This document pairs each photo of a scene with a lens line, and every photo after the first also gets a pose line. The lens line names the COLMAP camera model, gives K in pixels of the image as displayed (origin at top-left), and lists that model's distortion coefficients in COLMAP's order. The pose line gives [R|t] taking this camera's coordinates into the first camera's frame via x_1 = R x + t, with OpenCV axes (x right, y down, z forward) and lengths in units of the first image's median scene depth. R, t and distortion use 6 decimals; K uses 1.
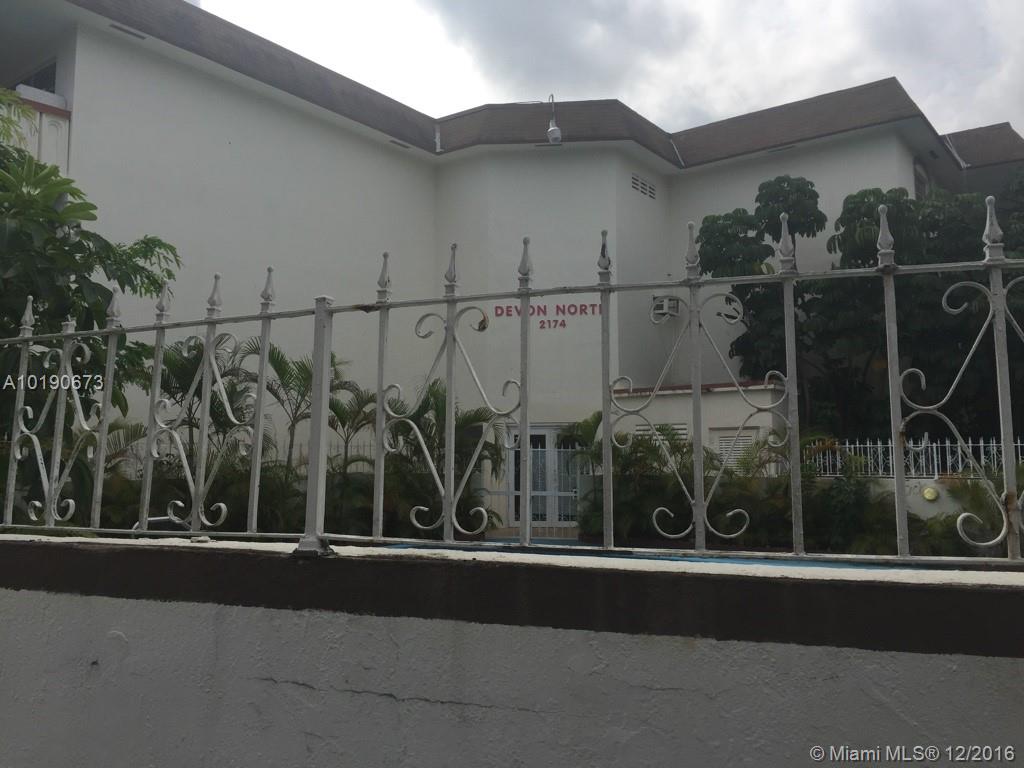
lens RADIAL K [[902.1, 0, 528.9], [0, 902.1, 362.5], [0, 0, 1]] dist [0.081665, -0.107874]
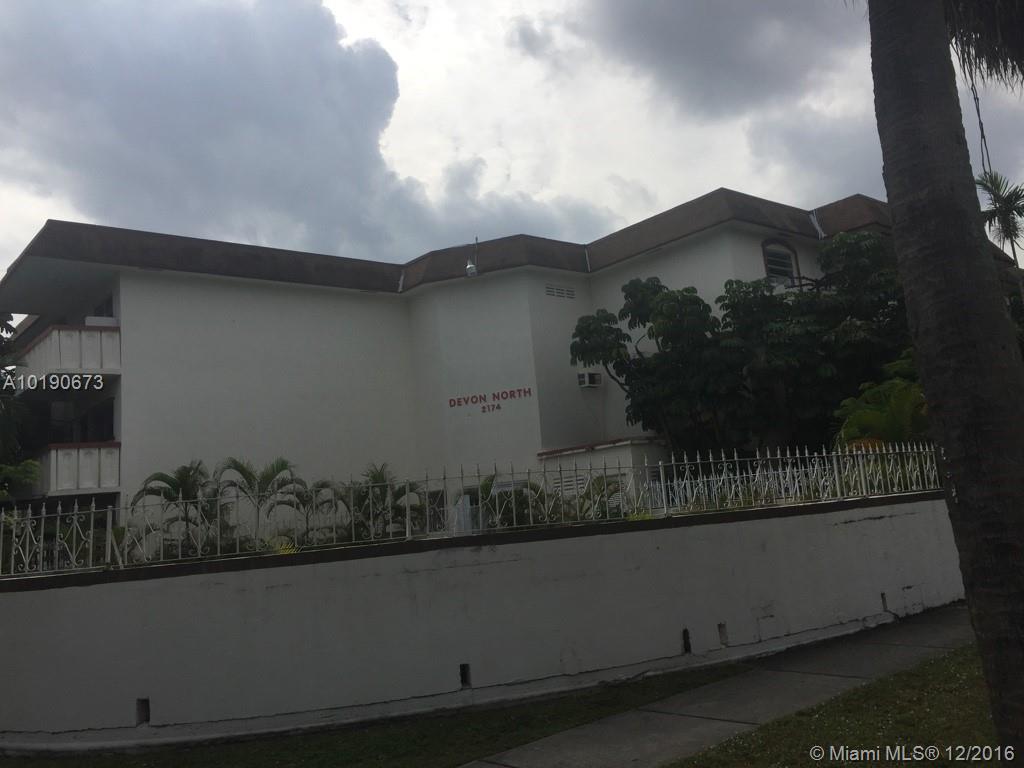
lens RADIAL K [[902.1, 0, 537.4], [0, 902.1, 349.0], [0, 0, 1]] dist [0.081665, -0.107874]
pose [[0.973118, -0.127722, -0.191647, 0.369005], [0.116489, 0.990804, -0.068825, -0.030278], [0.198675, 0.044650, 0.979048, -0.298955]]
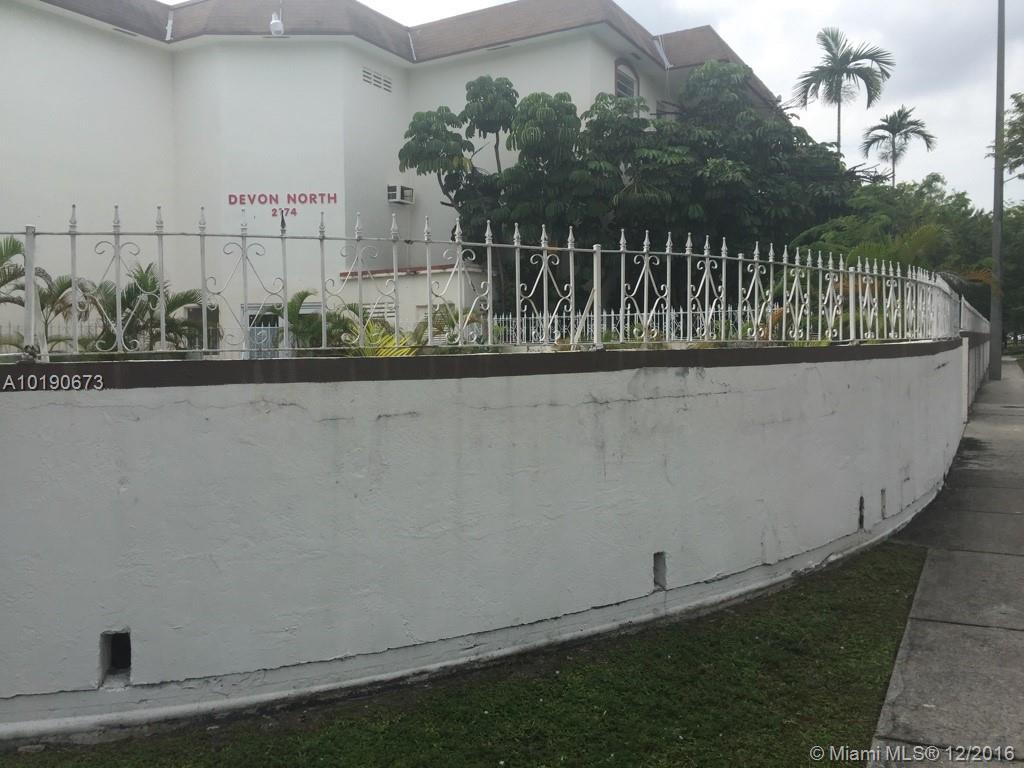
lens RADIAL K [[902.1, 0, 537.7], [0, 902.1, 365.0], [0, 0, 1]] dist [0.081665, -0.107874]
pose [[0.990444, -0.025639, 0.135515, 0.179393], [0.007033, 0.990680, 0.136027, -0.007340], [-0.137739, -0.133774, 0.981393, -0.134313]]
